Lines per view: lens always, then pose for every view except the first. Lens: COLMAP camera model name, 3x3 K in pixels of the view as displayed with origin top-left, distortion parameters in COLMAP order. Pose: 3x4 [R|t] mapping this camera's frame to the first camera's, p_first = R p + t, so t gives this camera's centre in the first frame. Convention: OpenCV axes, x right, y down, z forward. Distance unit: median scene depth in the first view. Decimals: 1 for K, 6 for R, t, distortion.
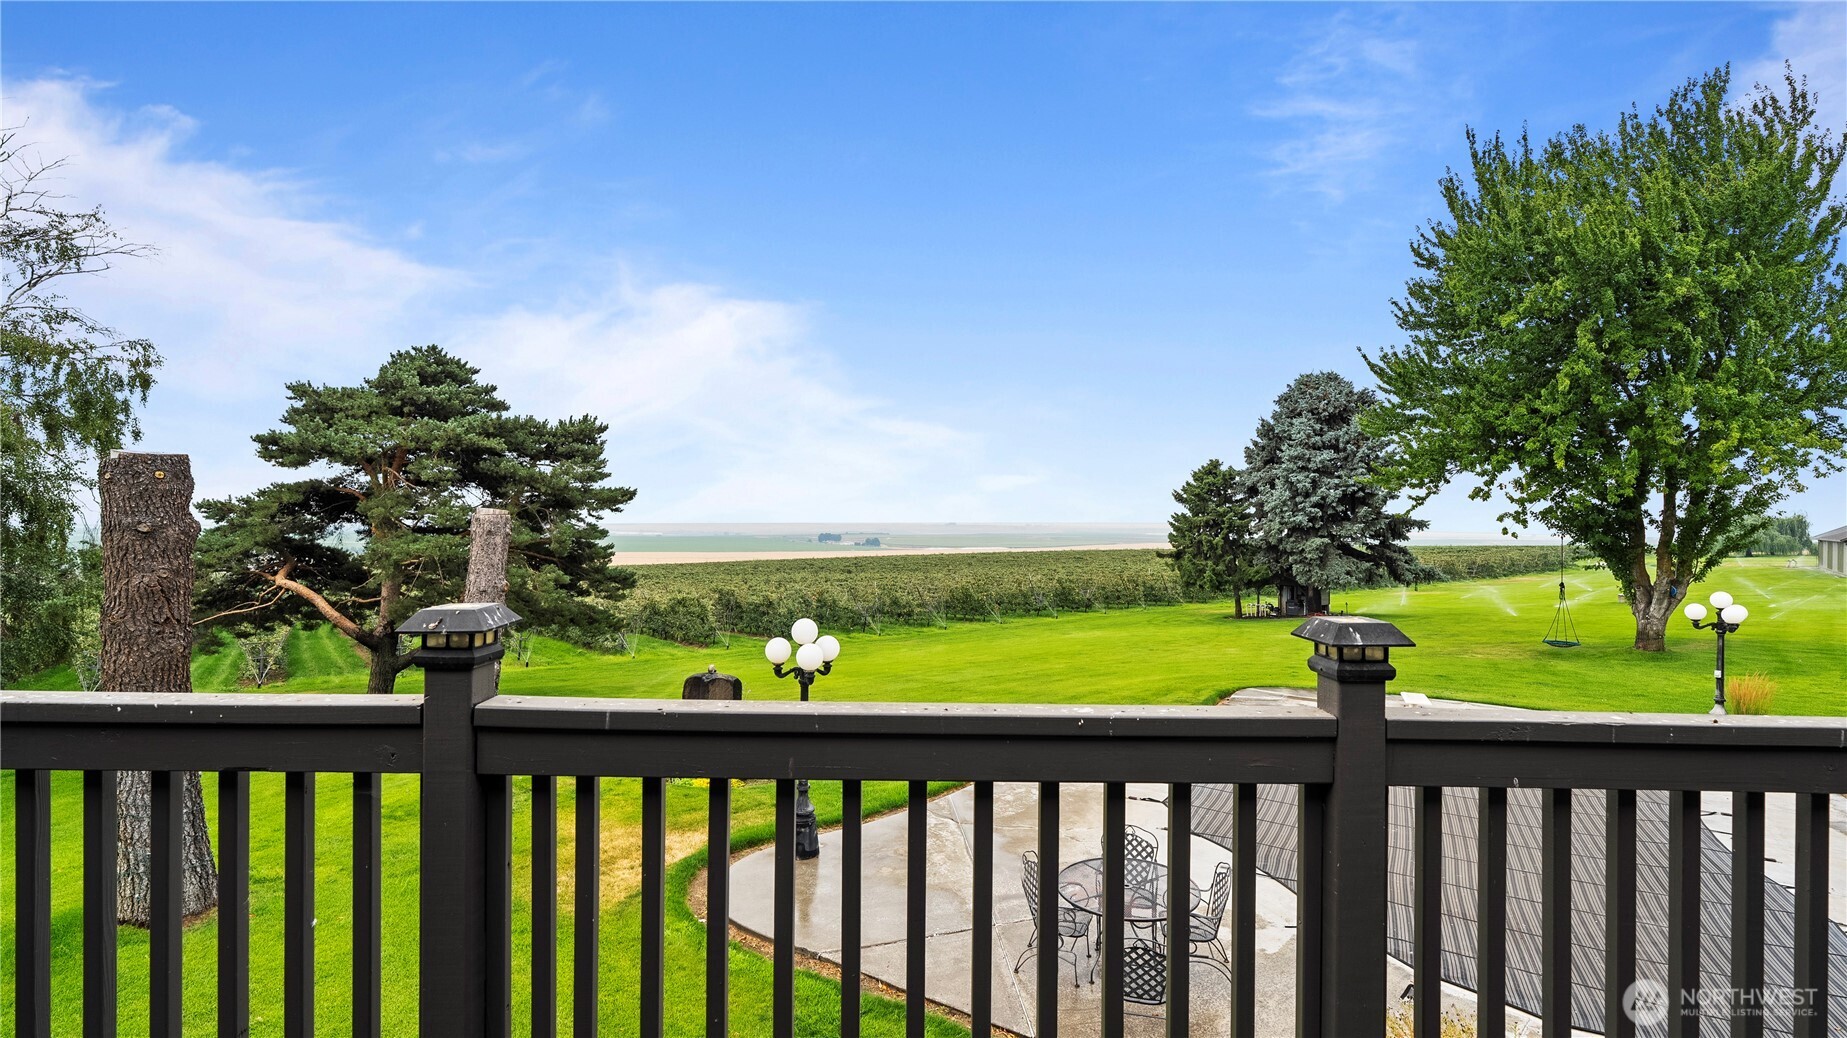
lens RADIAL K [[840.3, 0, 923.5], [0, 840.3, 519.0], [0, 0, 1]] dist [-0.001129, -0.000264]
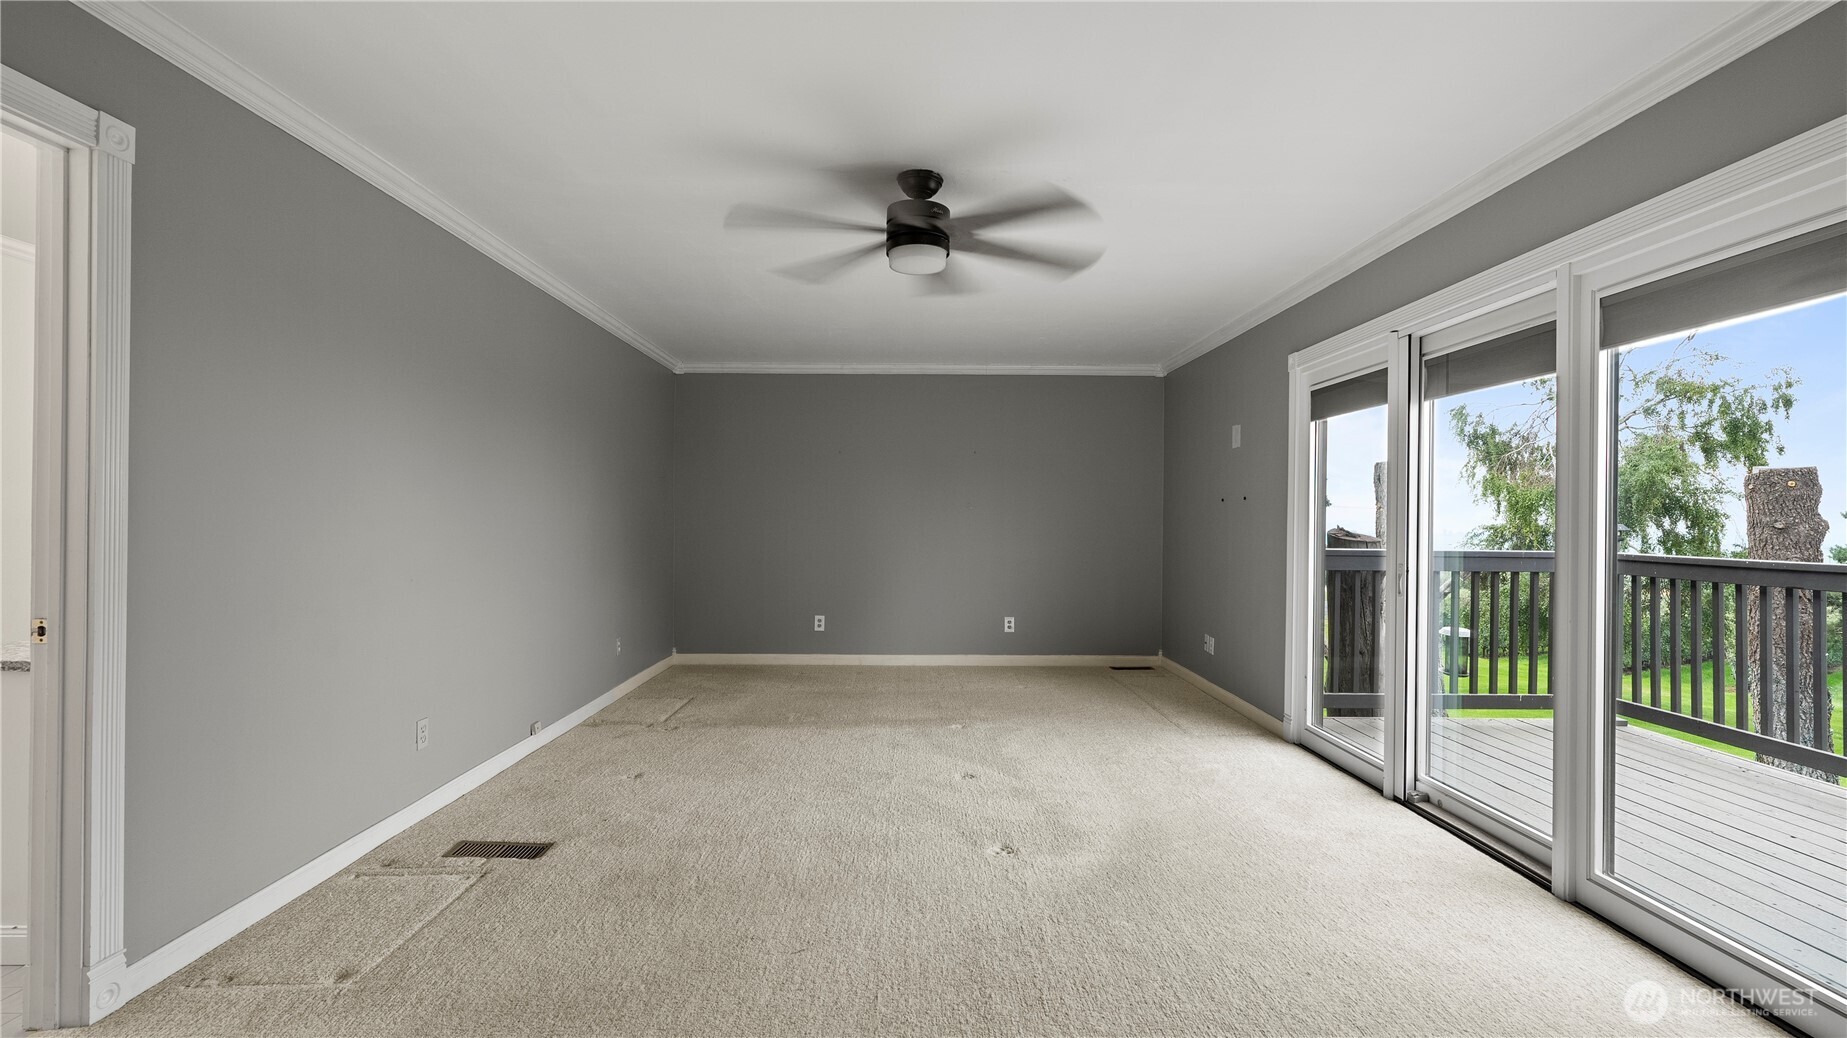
lens RADIAL K [[840.3, 0, 923.5], [0, 840.3, 519.0], [0, 0, 1]] dist [-0.001129, -0.000264]
pose [[0.017194, -0.013855, -0.999756, 0.168602], [-0.003449, 0.999897, -0.013916, 0.011194], [0.999846, 0.003687, 0.017144, -0.169002]]
